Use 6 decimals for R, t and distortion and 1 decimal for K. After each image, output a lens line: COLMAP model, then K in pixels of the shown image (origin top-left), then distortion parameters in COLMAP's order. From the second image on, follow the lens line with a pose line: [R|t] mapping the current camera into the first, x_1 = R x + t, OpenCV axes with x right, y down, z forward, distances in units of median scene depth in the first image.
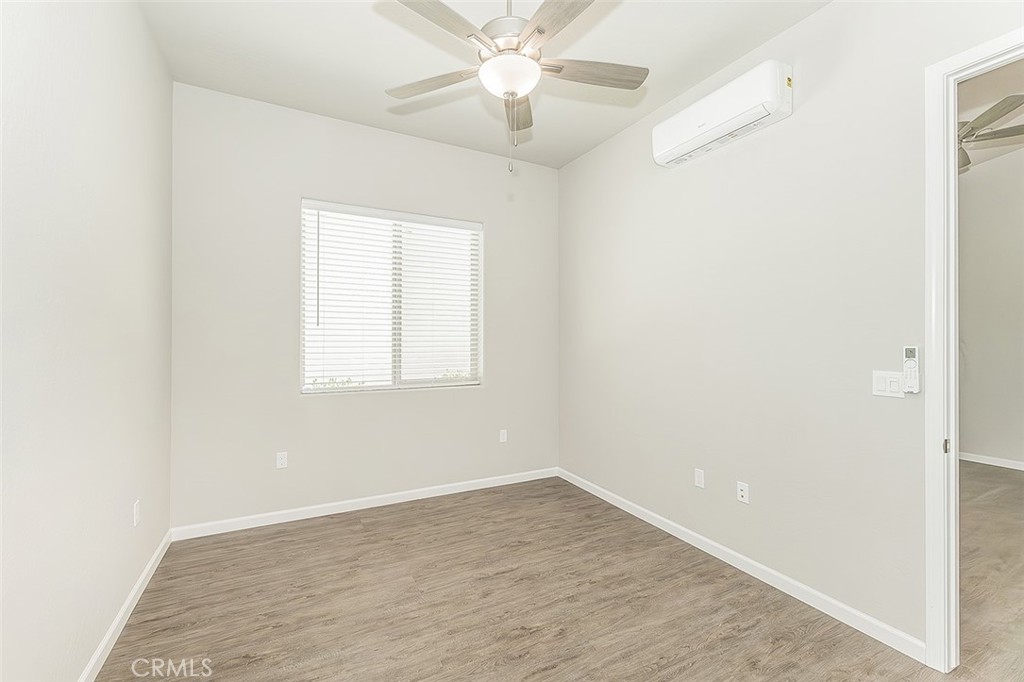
lens RADIAL K [[447.1, 0, 512.0], [0, 447.1, 341.0], [0, 0, 1]] dist [0.001969, 0.000175]
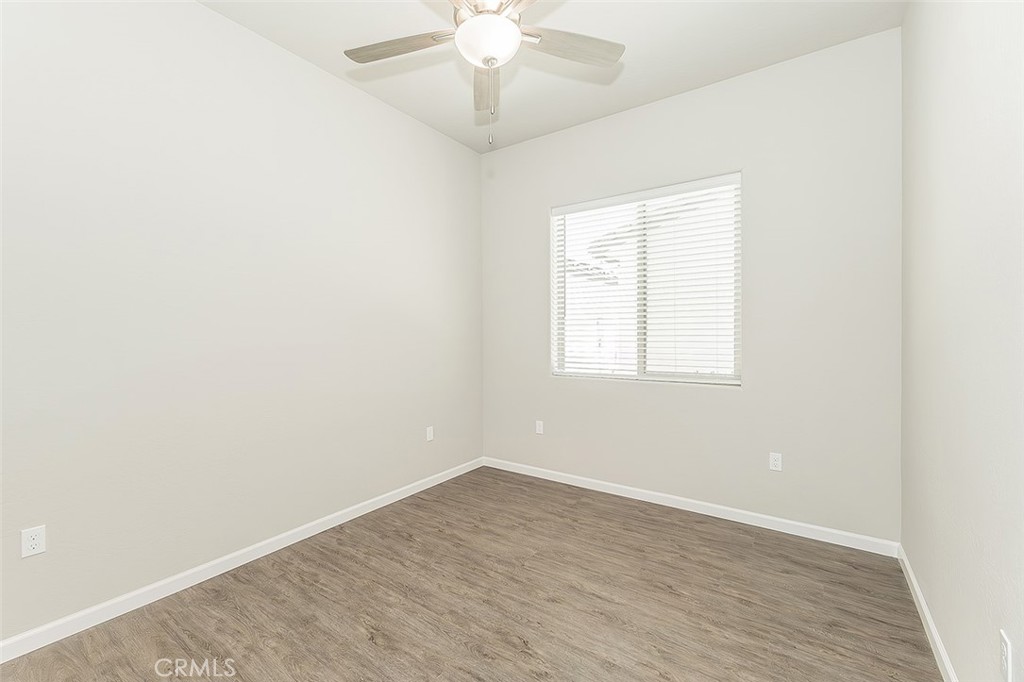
lens RADIAL K [[447.1, 0, 512.0], [0, 447.1, 341.0], [0, 0, 1]] dist [0.001969, 0.000175]
pose [[0.424692, 0.006105, -0.905318, 0.571332], [0.000174, 0.999977, 0.006825, 0.021936], [0.905338, -0.003056, 0.424681, 0.415741]]
